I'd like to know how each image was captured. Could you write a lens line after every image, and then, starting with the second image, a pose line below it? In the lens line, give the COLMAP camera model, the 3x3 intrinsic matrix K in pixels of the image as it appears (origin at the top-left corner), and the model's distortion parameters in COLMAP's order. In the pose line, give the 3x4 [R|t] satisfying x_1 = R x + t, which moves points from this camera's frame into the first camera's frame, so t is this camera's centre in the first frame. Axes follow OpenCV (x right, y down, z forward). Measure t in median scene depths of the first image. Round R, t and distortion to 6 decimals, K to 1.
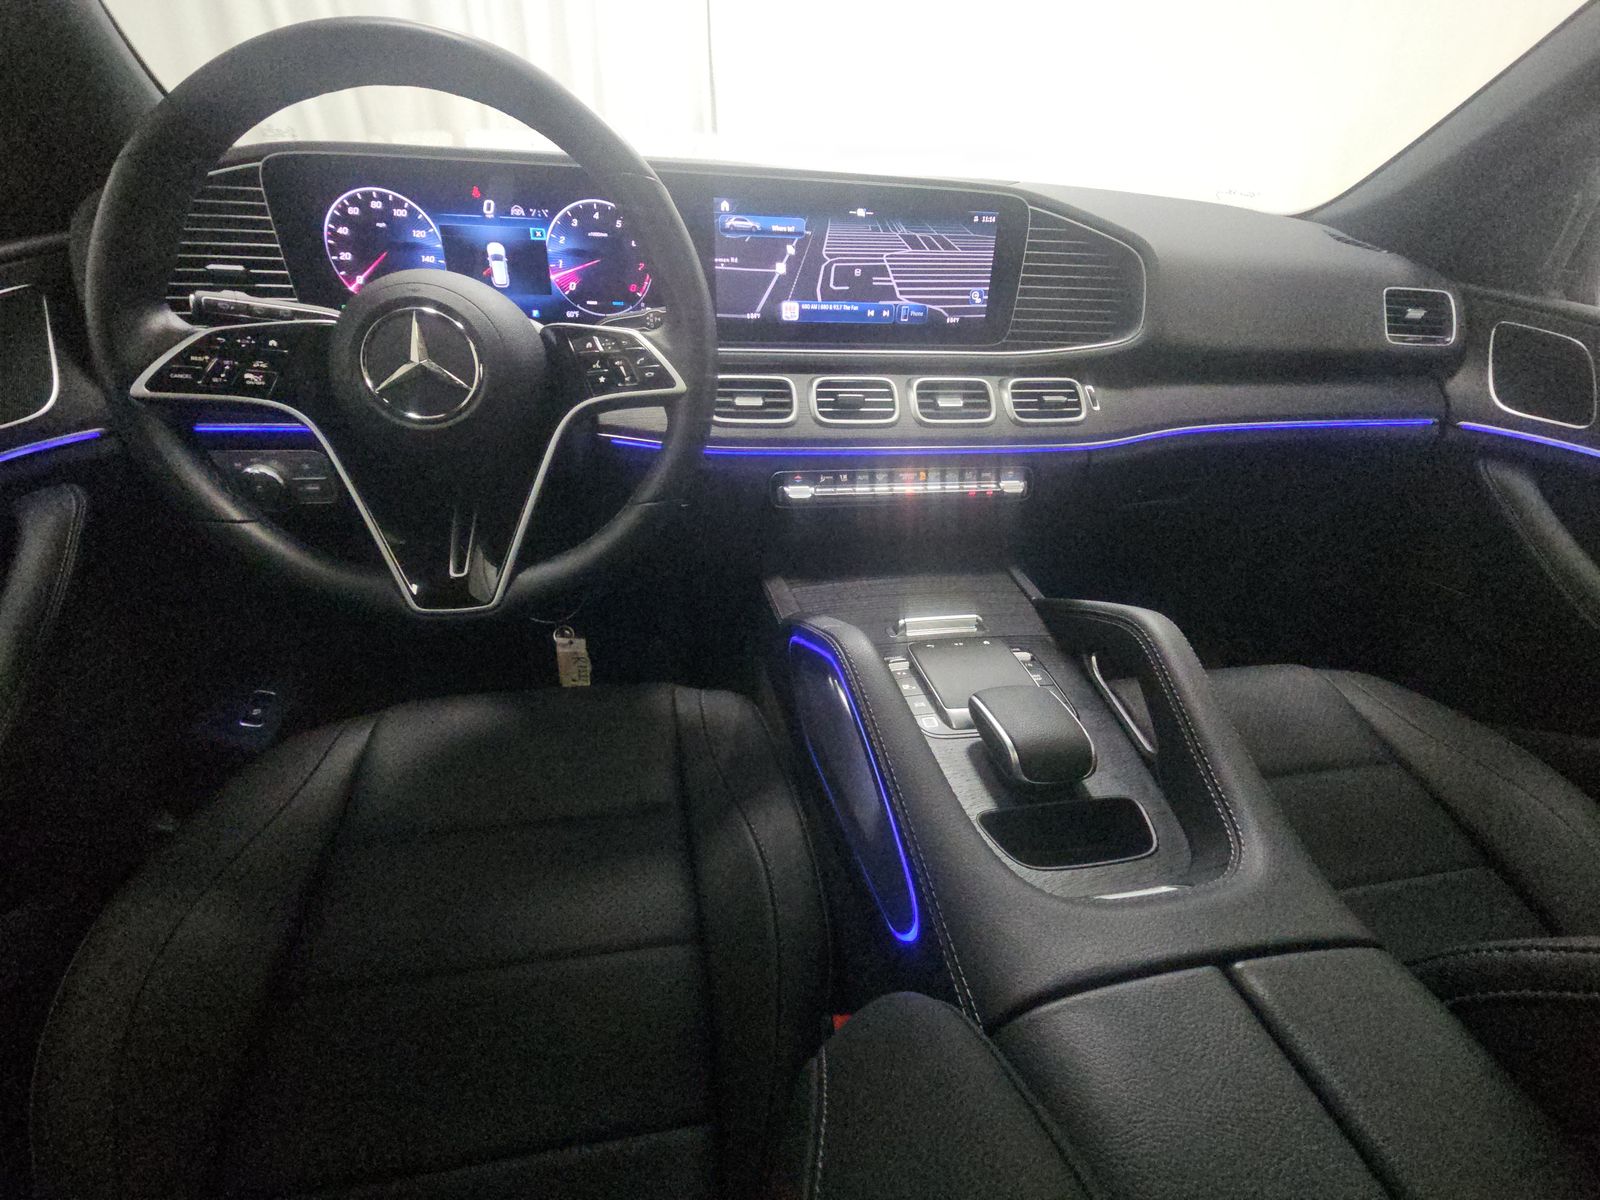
lens RADIAL K [[643.5, 0, 800.0], [0, 643.5, 600.0], [0, 0, 1]] dist [-0.001151, -0.000209]
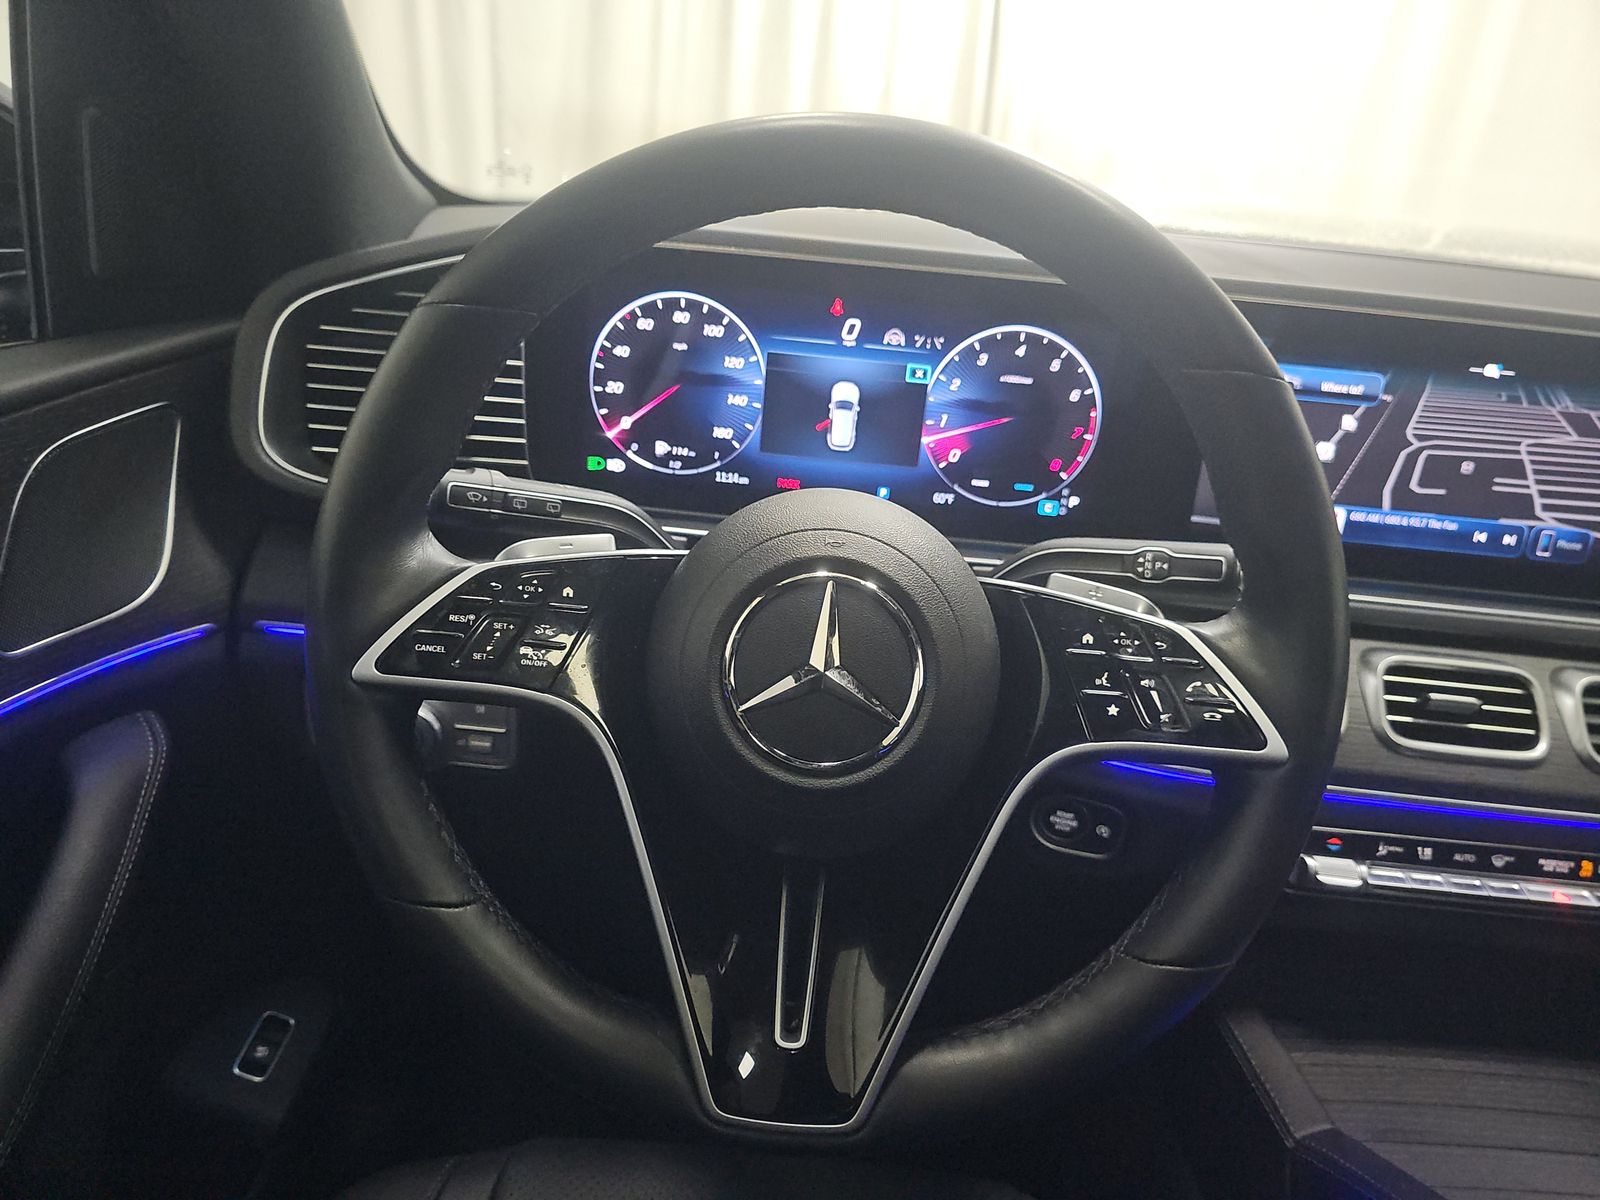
lens RADIAL K [[1064.5, 0, 826.2], [0, 1064.5, 610.3], [0, 0, 1]] dist [0.054490, -0.084270]
pose [[0.976515, 0.118718, -0.179790, -0.291476], [-0.149466, 0.974311, -0.168457, -0.179144], [0.155172, 0.191374, 0.969174, 0.072776]]
